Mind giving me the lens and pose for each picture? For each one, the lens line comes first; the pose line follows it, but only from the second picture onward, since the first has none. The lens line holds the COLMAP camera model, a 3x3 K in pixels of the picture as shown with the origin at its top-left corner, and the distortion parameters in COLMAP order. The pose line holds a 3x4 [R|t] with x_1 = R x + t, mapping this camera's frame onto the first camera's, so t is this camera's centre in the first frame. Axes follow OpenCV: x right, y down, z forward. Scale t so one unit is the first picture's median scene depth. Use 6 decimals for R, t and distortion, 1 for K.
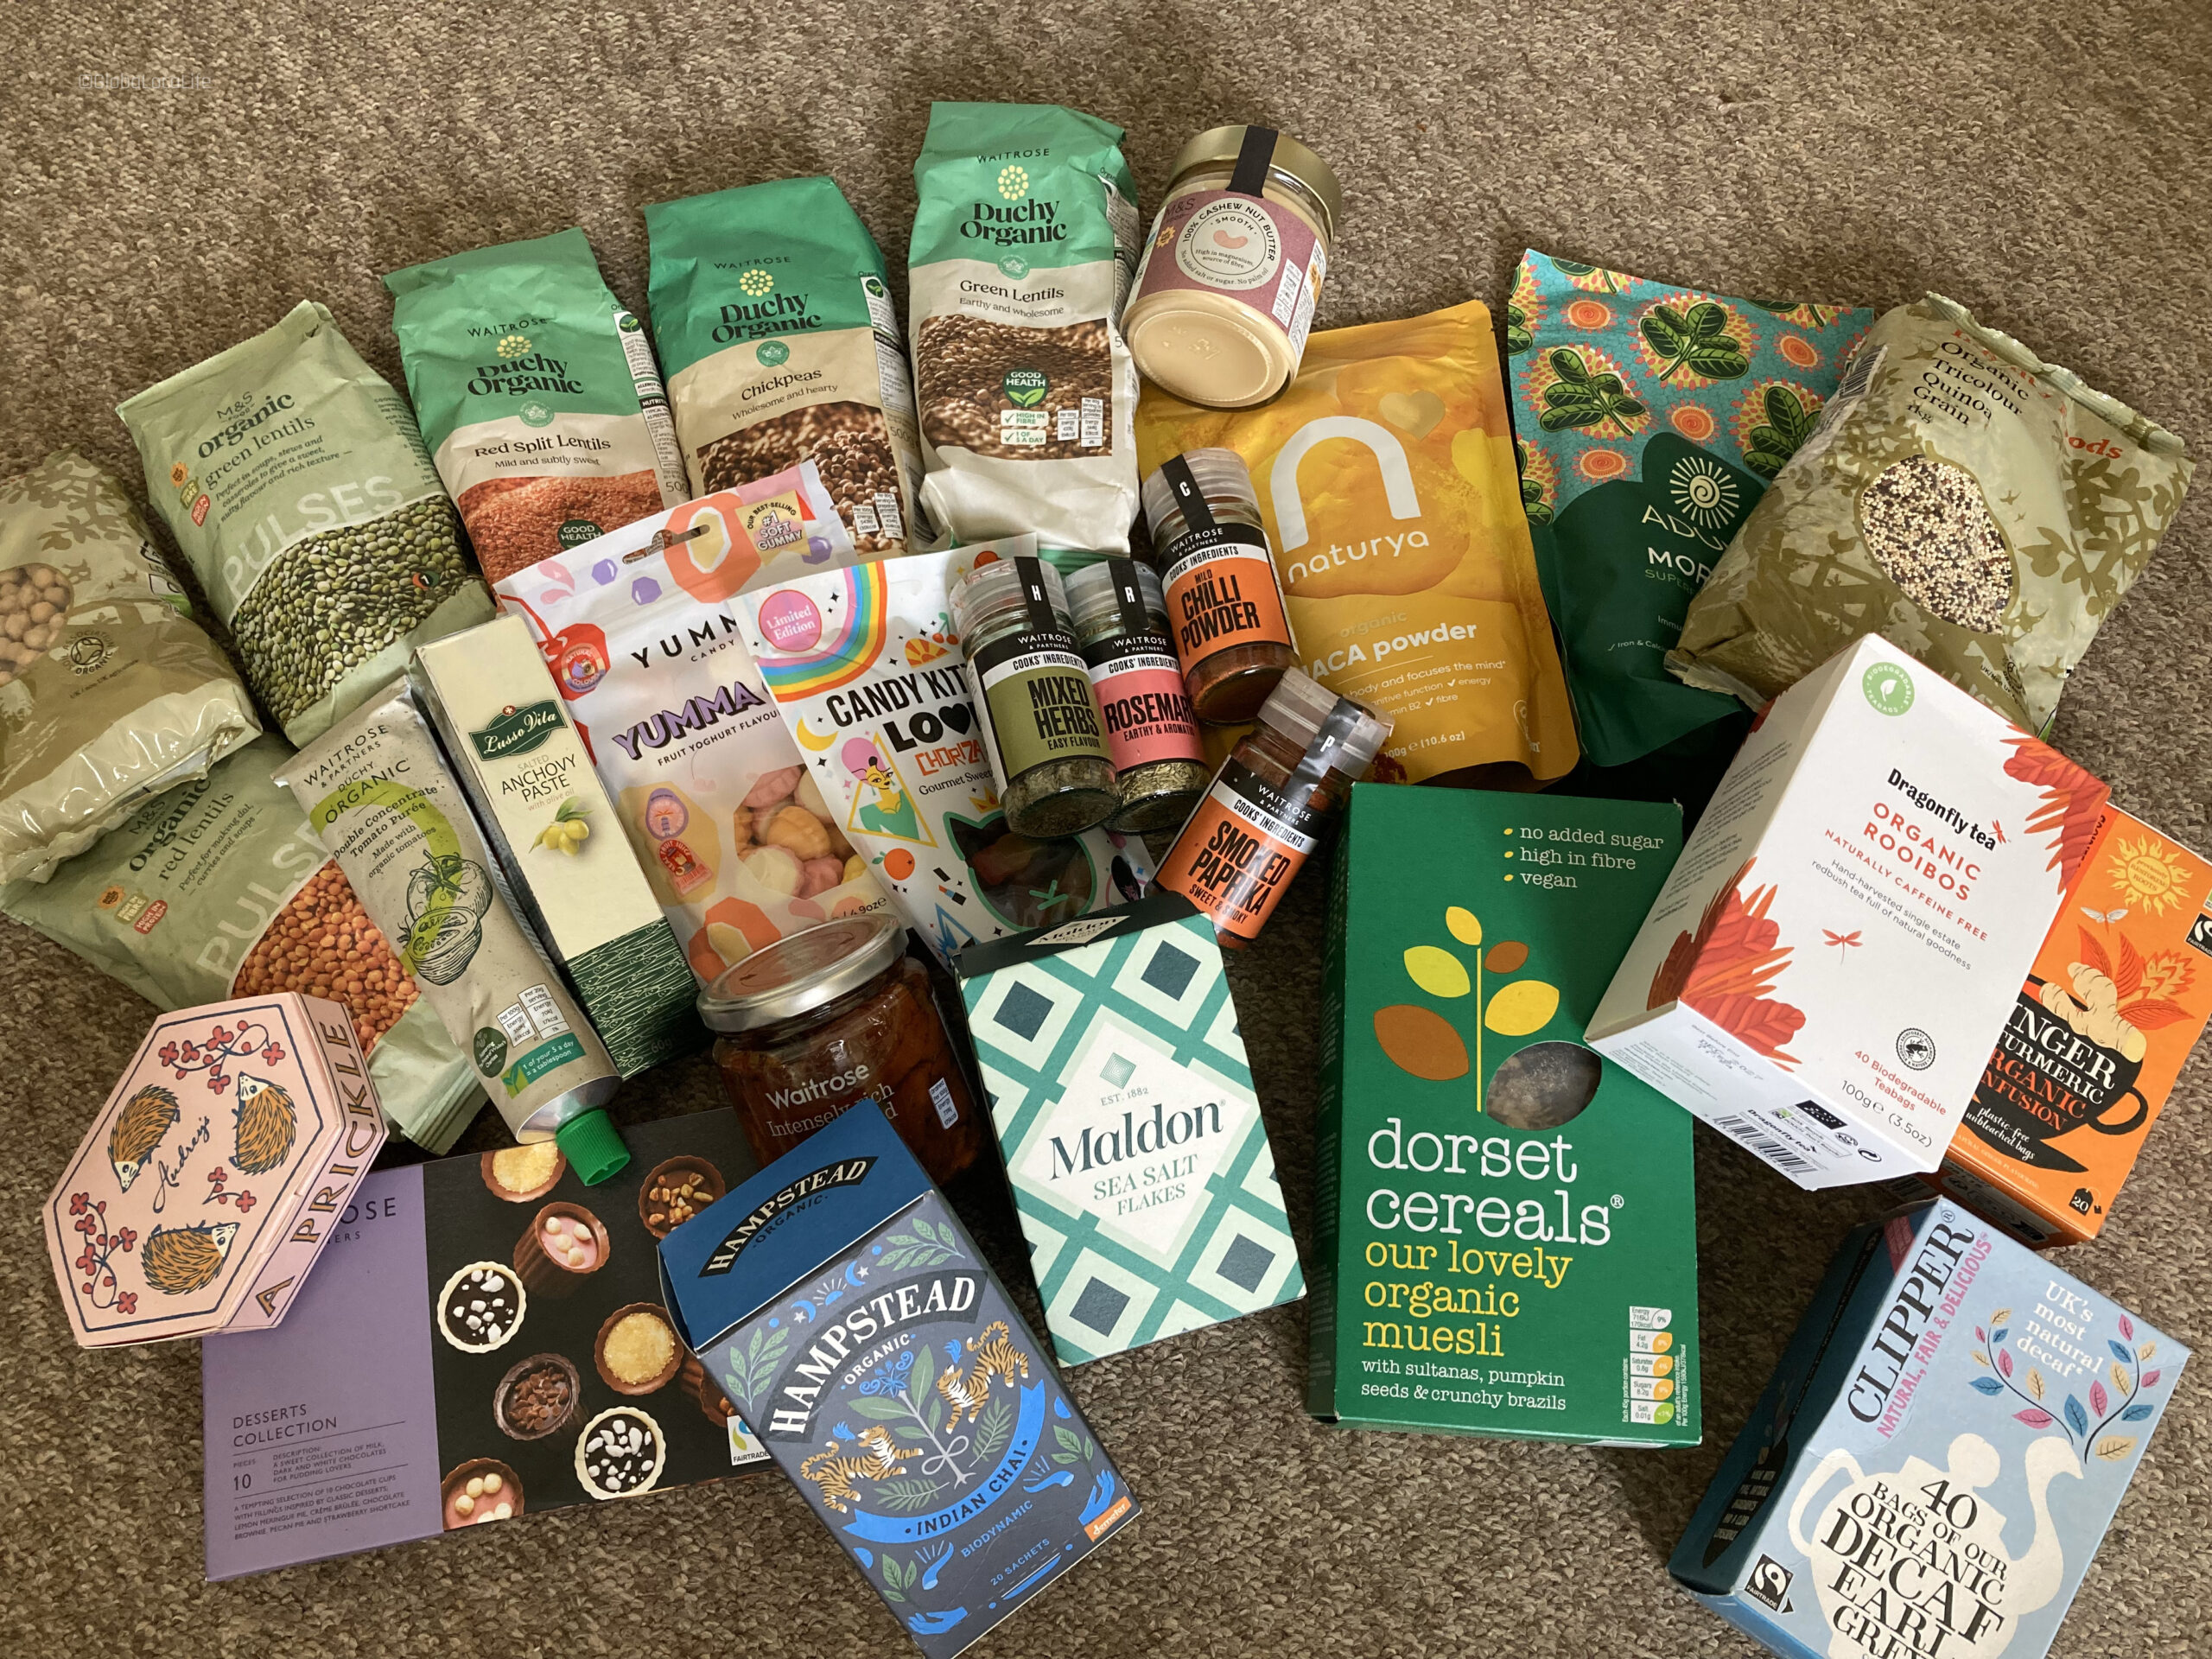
lens RADIAL K [[1803.8, 0, 1110.7], [0, 1803.8, 838.9], [0, 0, 1]] dist [0.011701, -0.023660]
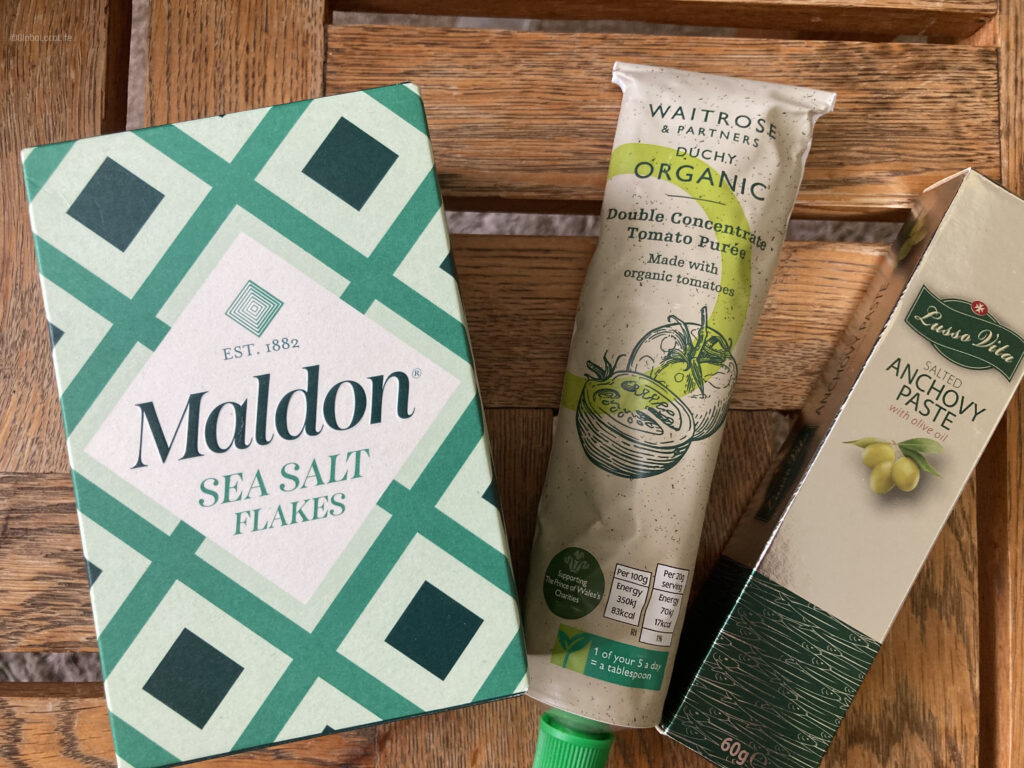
lens RADIAL K [[835.1, 0, 503.3], [0, 835.1, 374.9], [0, 0, 1]] dist [0.011701, -0.023660]
pose [[0.993288, 0.062249, -0.097485, 0.122246], [-0.069029, 0.995308, -0.067796, 0.165461], [0.092807, 0.074071, 0.992925, 0.709945]]
